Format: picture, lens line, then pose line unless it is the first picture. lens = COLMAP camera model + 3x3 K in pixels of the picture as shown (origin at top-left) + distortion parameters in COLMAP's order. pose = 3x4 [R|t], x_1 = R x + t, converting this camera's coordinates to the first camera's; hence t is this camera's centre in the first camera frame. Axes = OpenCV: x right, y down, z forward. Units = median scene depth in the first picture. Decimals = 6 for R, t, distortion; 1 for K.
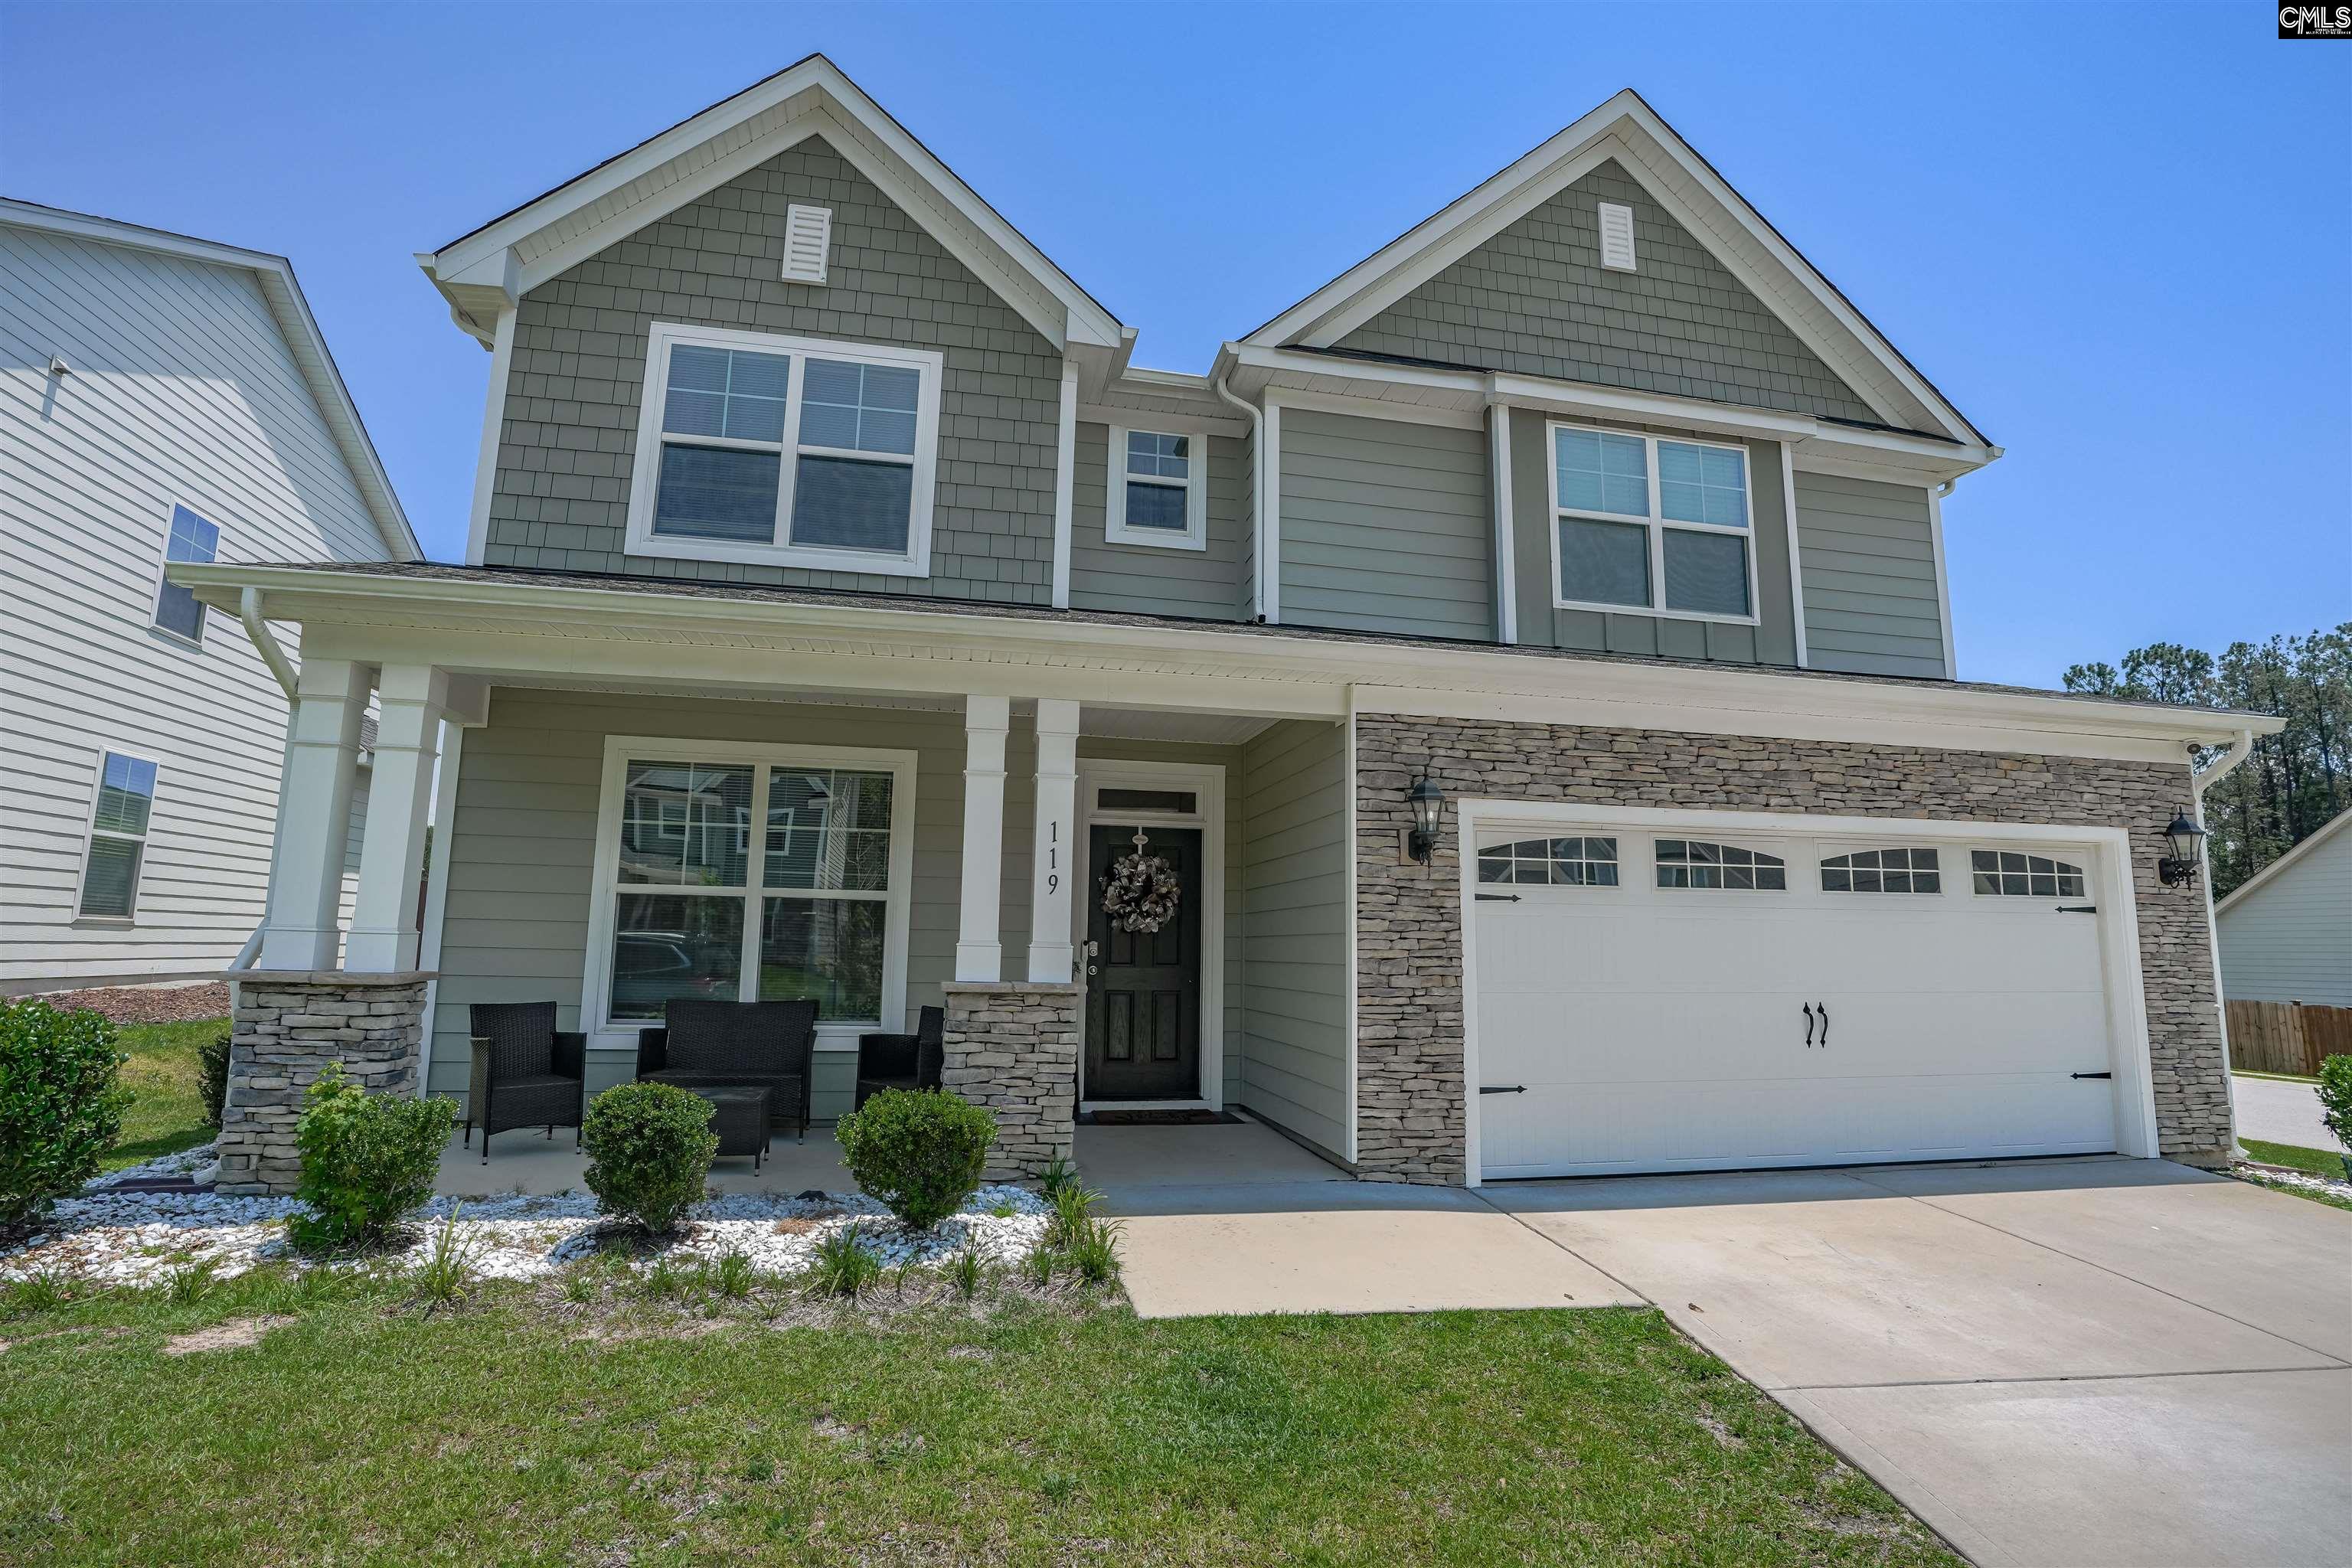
lens RADIAL K [[1137.3, 0, 1134.3], [0, 1137.3, 779.9], [0, 0, 1]] dist [-0.037843, 0.005187]
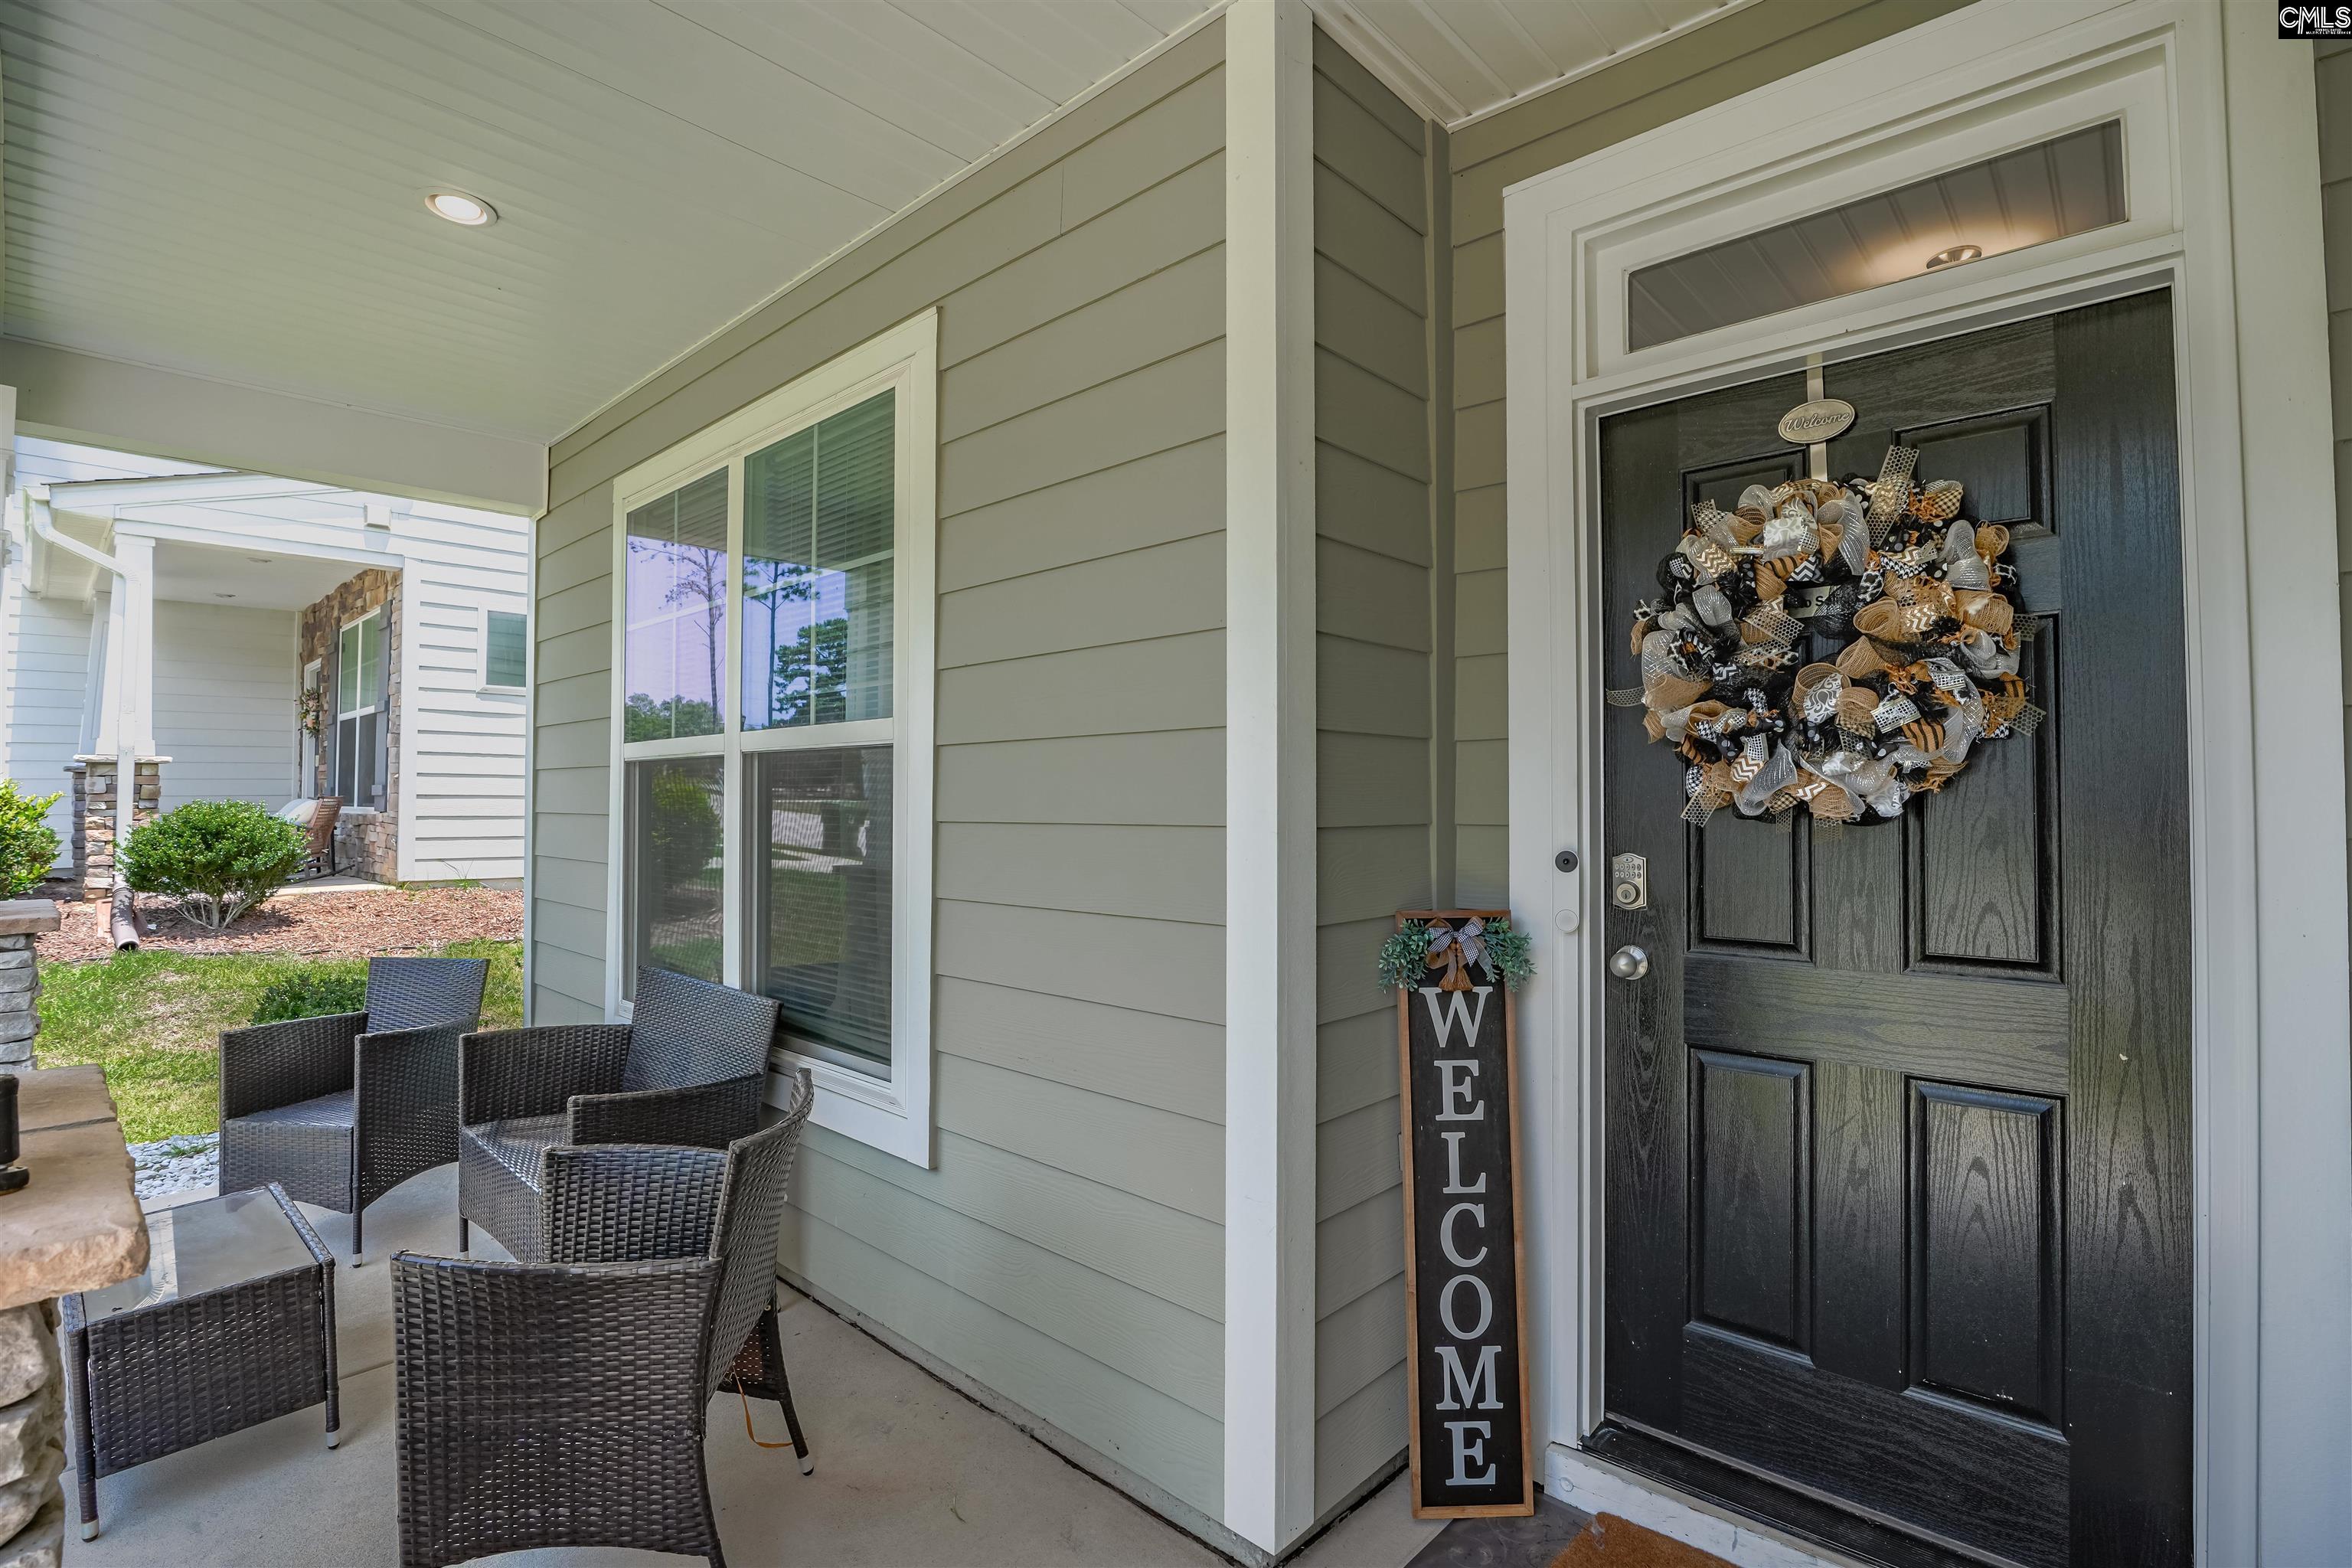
lens RADIAL K [[1084.2, 0, 1179.3], [0, 1084.2, 782.6], [0, 0, 1]] dist [-0.028604, 0.001321]
pose [[0.603959, -0.031108, -0.796408, 0.103783], [0.128292, 0.990002, 0.058621, 0.102629], [0.786622, -0.137578, 0.601912, 0.807937]]
